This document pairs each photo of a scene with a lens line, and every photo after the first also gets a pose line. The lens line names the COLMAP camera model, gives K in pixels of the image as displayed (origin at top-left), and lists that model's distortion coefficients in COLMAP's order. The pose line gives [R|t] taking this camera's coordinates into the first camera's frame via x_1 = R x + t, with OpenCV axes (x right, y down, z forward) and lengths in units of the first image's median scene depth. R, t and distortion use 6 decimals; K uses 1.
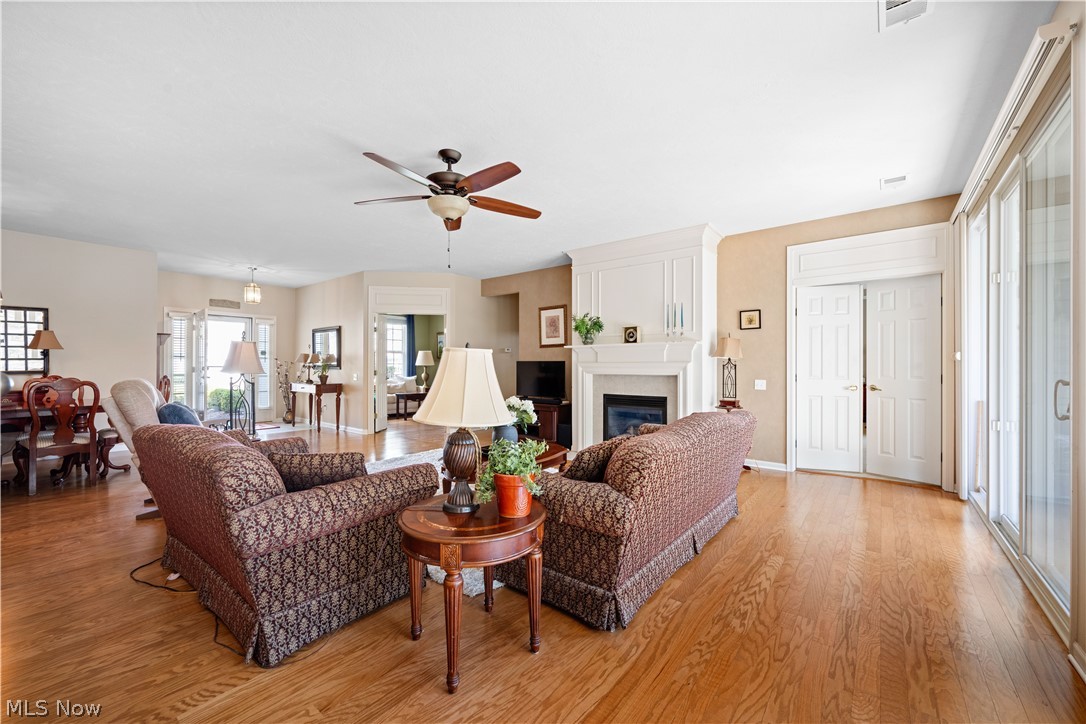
lens RADIAL K [[425.0, 0, 547.0], [0, 425.0, 365.5], [0, 0, 1]] dist [-0.000870, -0.000041]
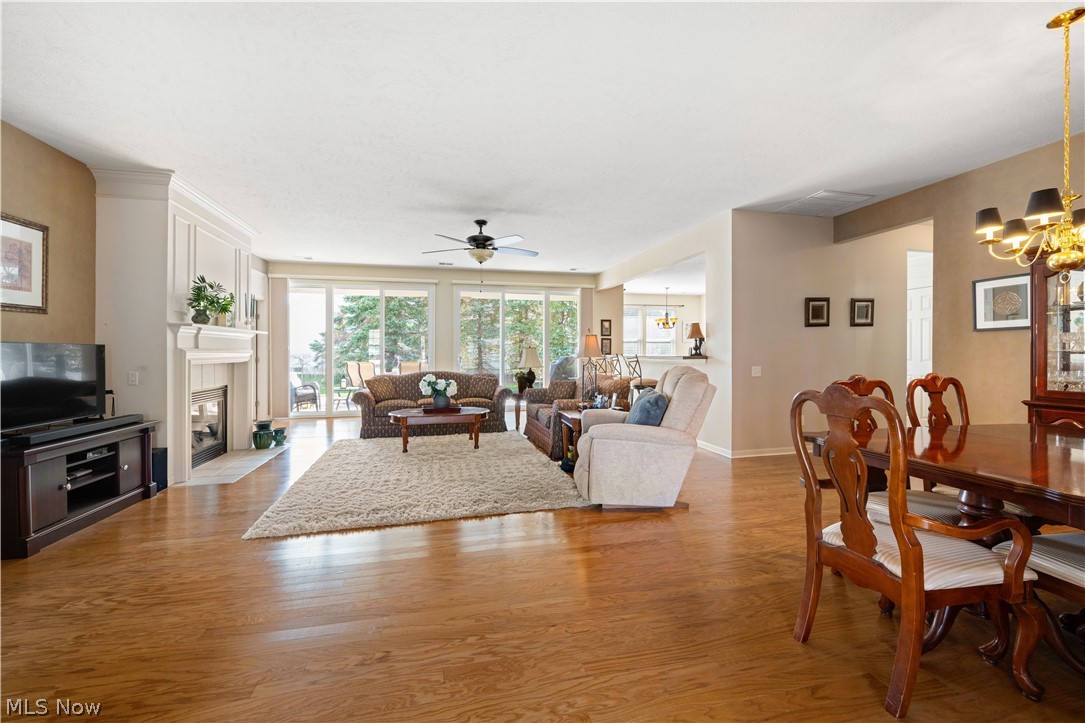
lens RADIAL K [[434.1, 0, 539.2], [0, 434.1, 343.3], [0, 0, 1]] dist [0.000720, 0.000062]
pose [[-0.777232, 0.014038, 0.629057, -0.954325], [0.000736, 0.999771, -0.021401, 0.000132], [-0.629214, -0.016171, -0.777064, 1.403862]]
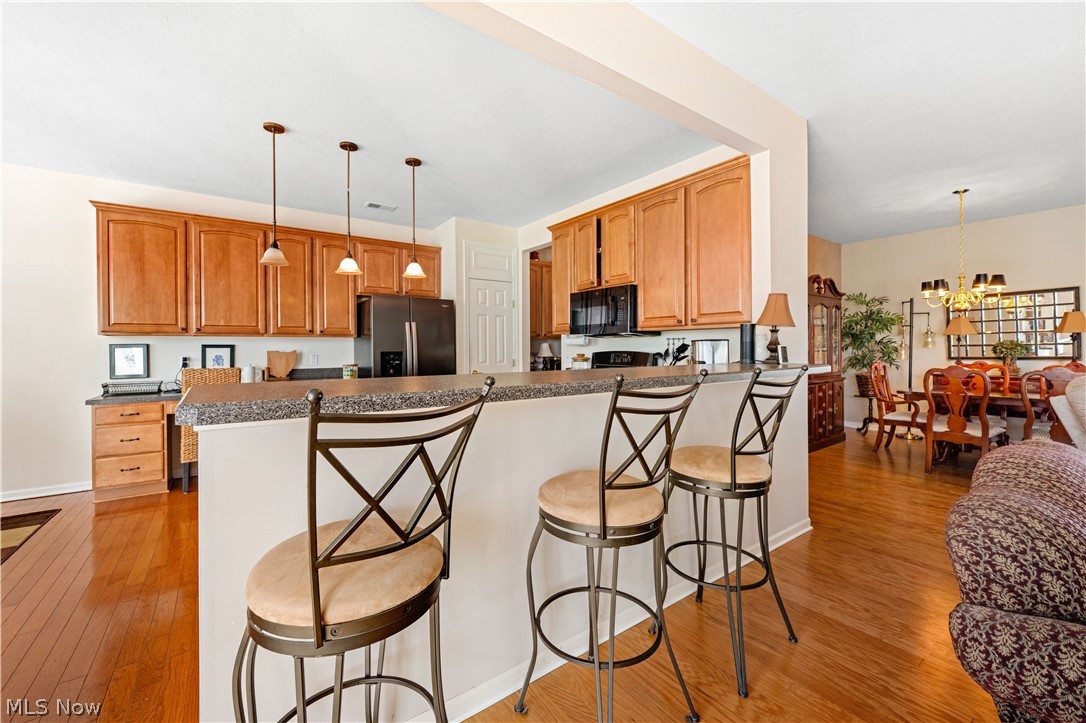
lens RADIAL K [[439.9, 0, 541.8], [0, 439.9, 351.4], [0, 0, 1]] dist [-0.000975, -0.000457]
pose [[-0.281501, 0.007805, -0.959529, 0.021180], [0.006334, 0.999960, 0.006275, -0.011100], [0.959540, -0.004311, -0.281539, 0.174448]]
